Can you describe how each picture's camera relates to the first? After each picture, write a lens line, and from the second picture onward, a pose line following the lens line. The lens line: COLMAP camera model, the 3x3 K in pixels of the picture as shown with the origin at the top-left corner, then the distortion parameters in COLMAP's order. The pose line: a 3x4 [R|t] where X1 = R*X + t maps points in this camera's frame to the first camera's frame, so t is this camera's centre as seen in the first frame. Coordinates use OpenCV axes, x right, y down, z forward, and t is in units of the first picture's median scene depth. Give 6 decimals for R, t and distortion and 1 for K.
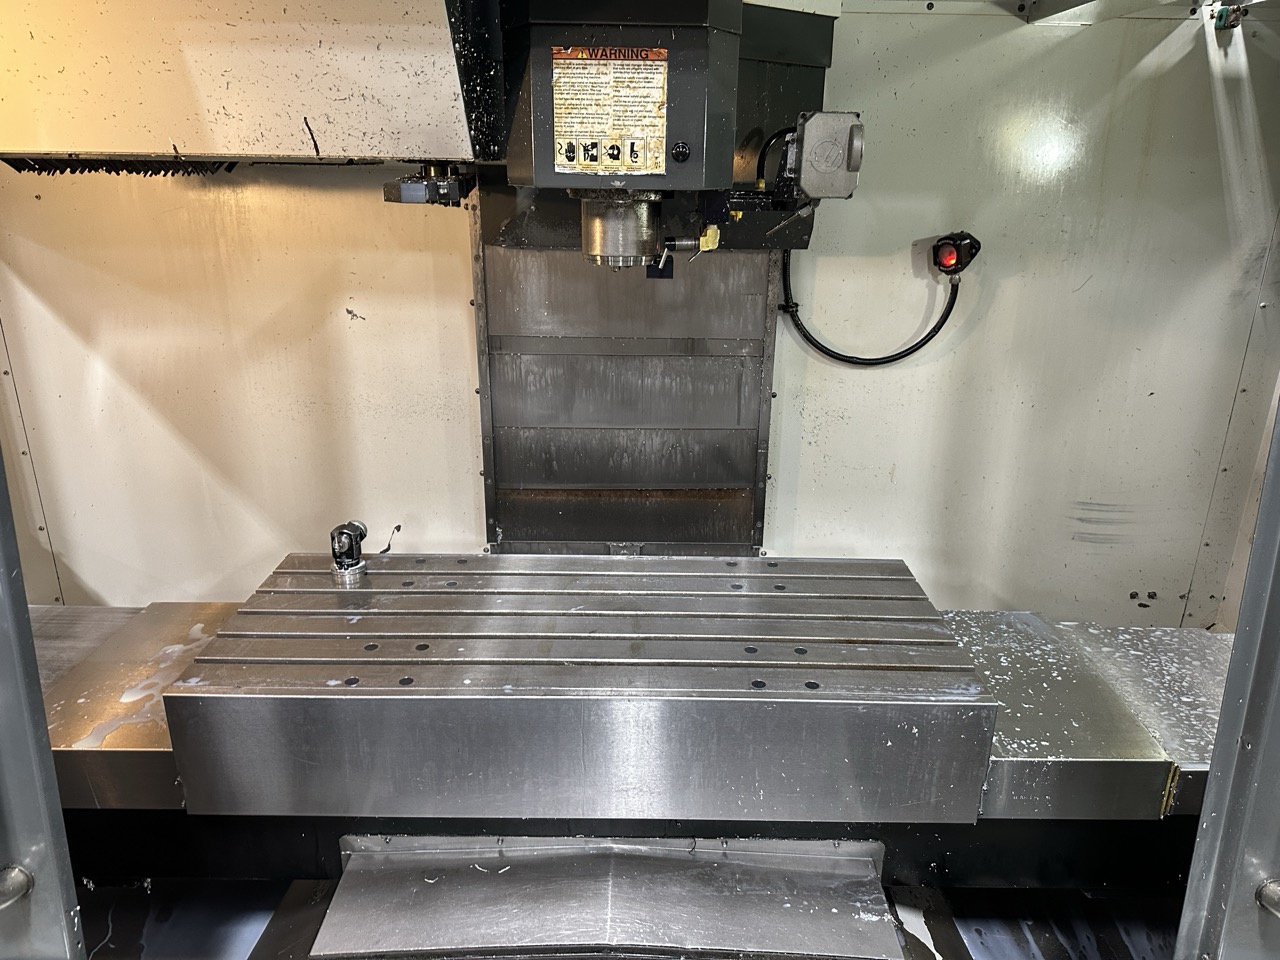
lens RADIAL K [[896.7, 0, 644.1], [0, 896.7, 486.4], [0, 0, 1]] dist [0.128863, -0.232317]
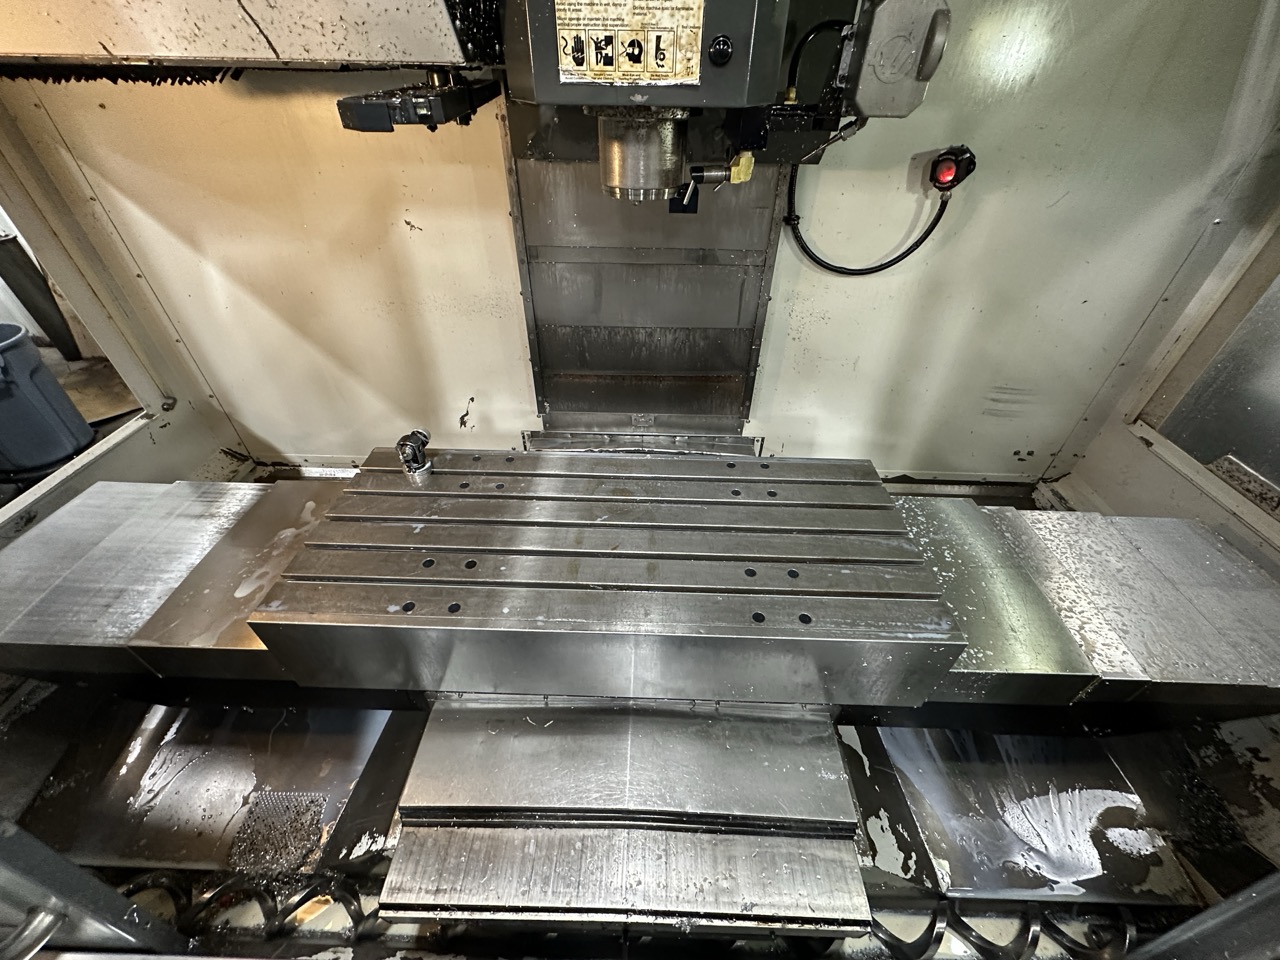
lens RADIAL K [[508.6, 0, 640.6], [0, 508.6, 480.4], [0, 0, 1]] dist [-0.000980, 0.000243]
pose [[0.999625, 0.016676, -0.021714, -0.010798], [-0.008375, 0.941333, 0.337374, -0.149500], [0.026067, -0.337066, 0.941120, 0.413398]]
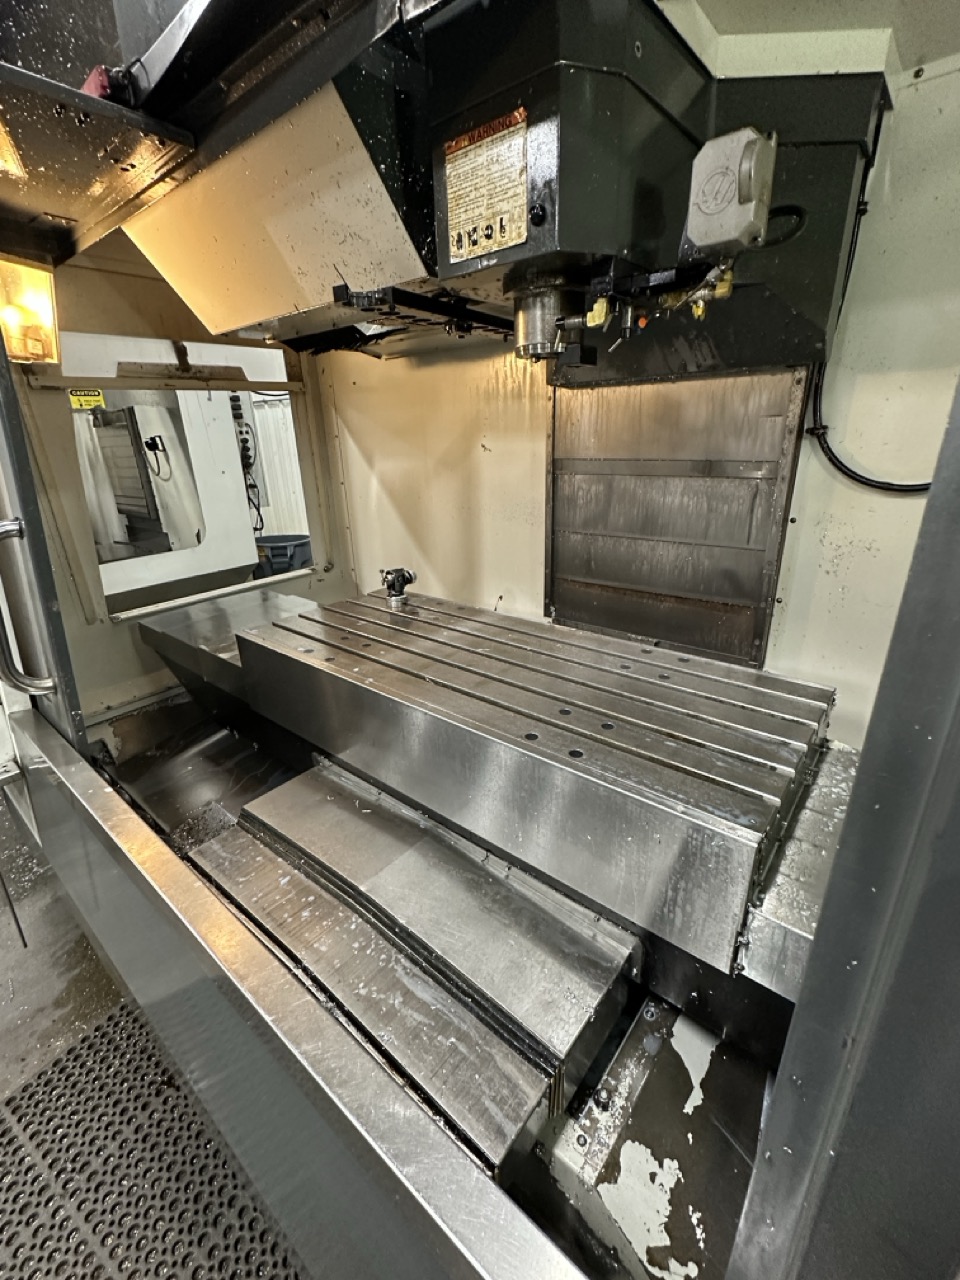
lens RADIAL K [[545.3, 0, 478.9], [0, 545.3, 640.4], [0, 0, 1]] dist [-0.000538, 0.000389]
pose [[0.766198, 0.197620, -0.611463, 0.412659], [-0.175647, 0.979708, 0.096539, 0.054485], [0.618133, 0.033433, 0.785362, 0.426227]]
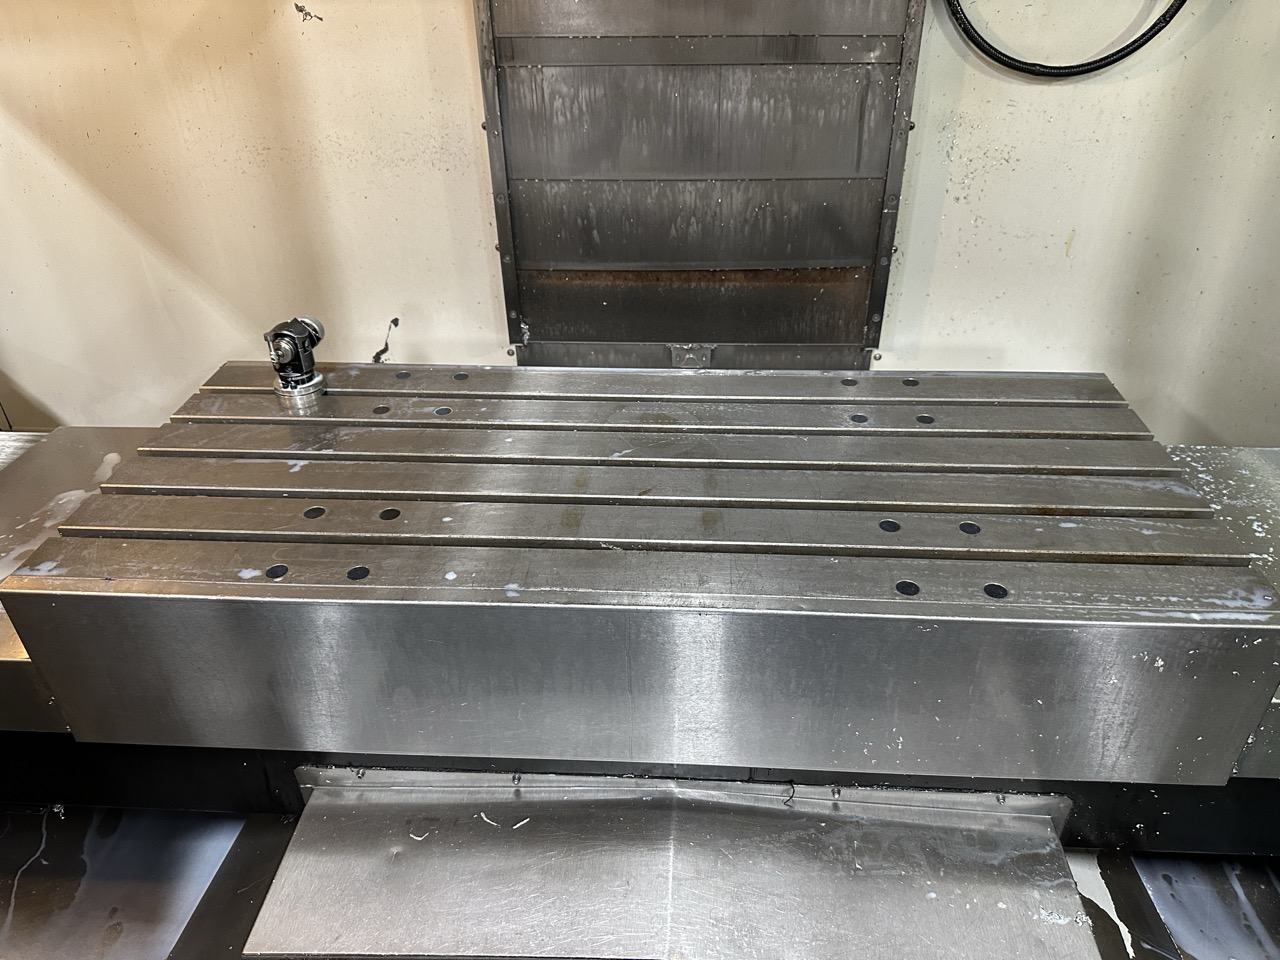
lens RADIAL K [[906.7, 0, 651.1], [0, 906.7, 482.9], [0, 0, 1]] dist [0.097978, -0.162204]
pose [[0.998125, 0.010188, -0.060348, -0.012393], [0.004072, 0.972808, 0.231579, 0.000084], [0.061066, -0.231391, 0.970942, 0.360193]]
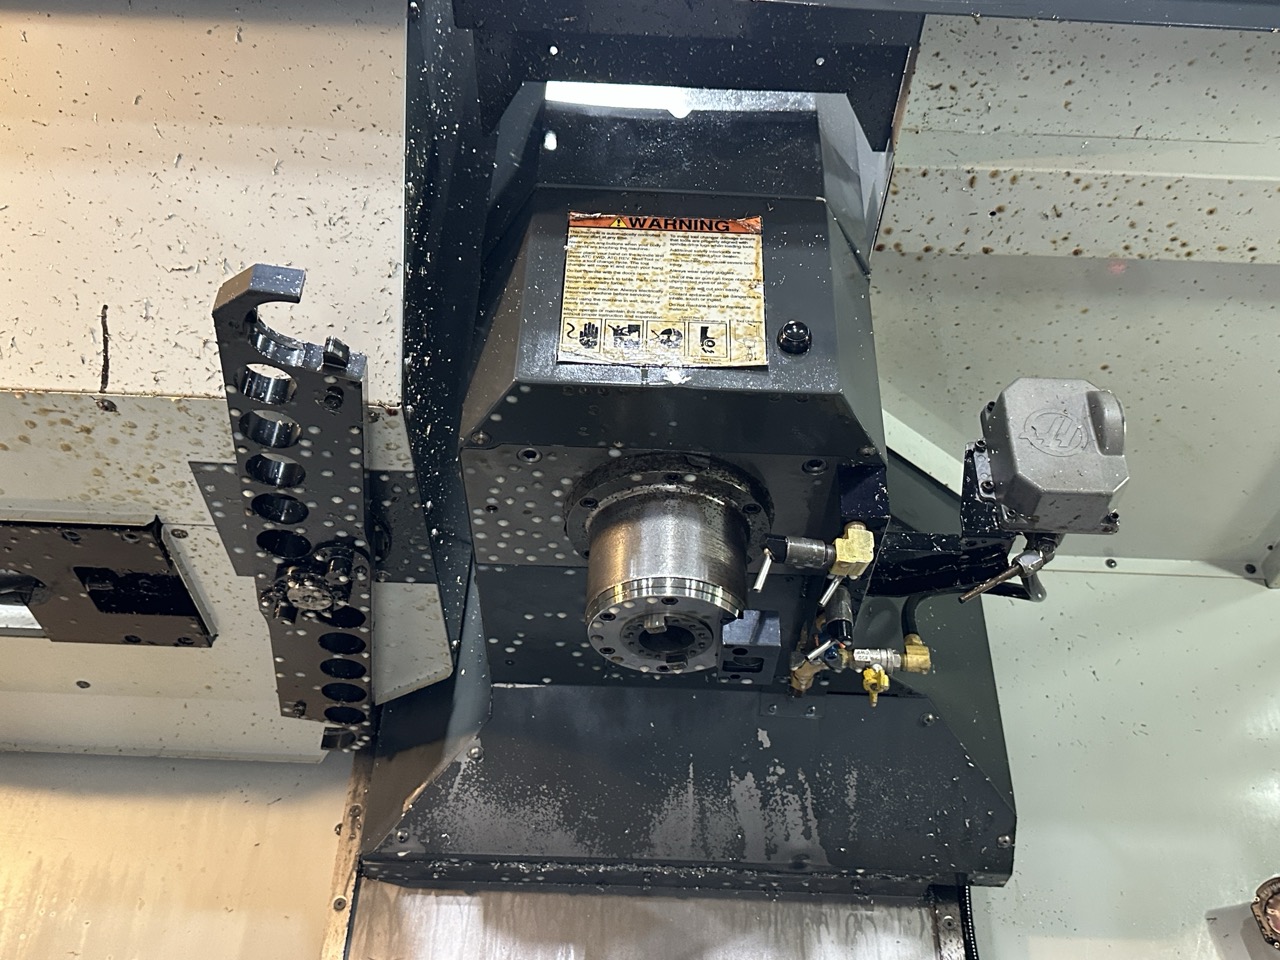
lens RADIAL K [[1255.5, 0, 649.7], [0, 1255.5, 488.7], [0, 0, 1]] dist [0.191349, -0.445264]
pose [[0.999448, 0.024925, 0.021969, -0.052446], [0.004162, 0.562075, -0.827076, 0.264048], [-0.032963, 0.826710, 0.561661, 0.578583]]
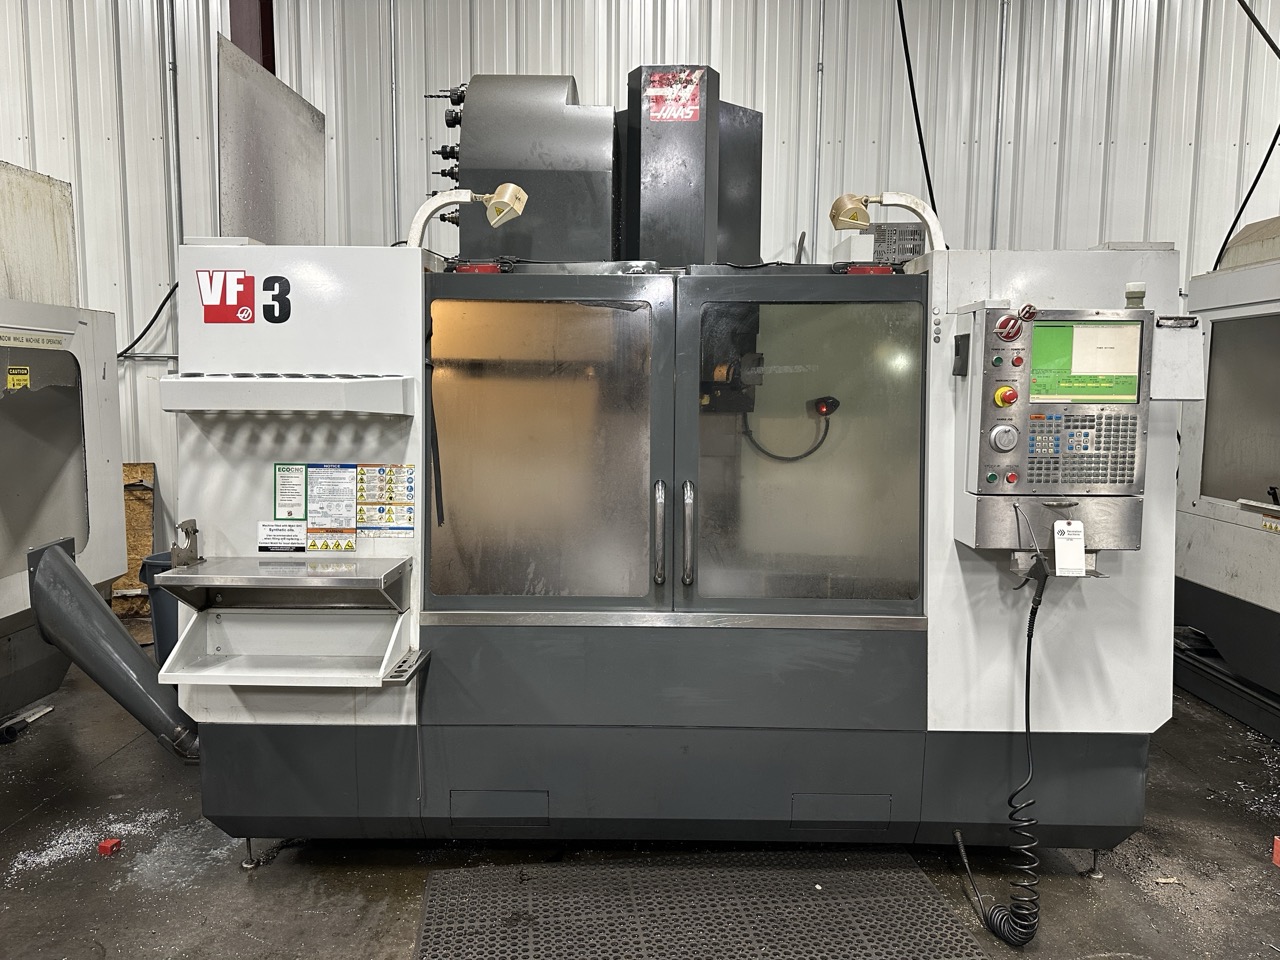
lens RADIAL K [[892.9, 0, 637.6], [0, 892.9, 423.8], [0, 0, 1]] dist [-0.000913, -0.008191]
pose [[0.999865, -0.006293, -0.015176, -0.077714], [0.002375, 0.969397, -0.245486, 0.386993], [0.016256, 0.245416, 0.969281, -1.334760]]
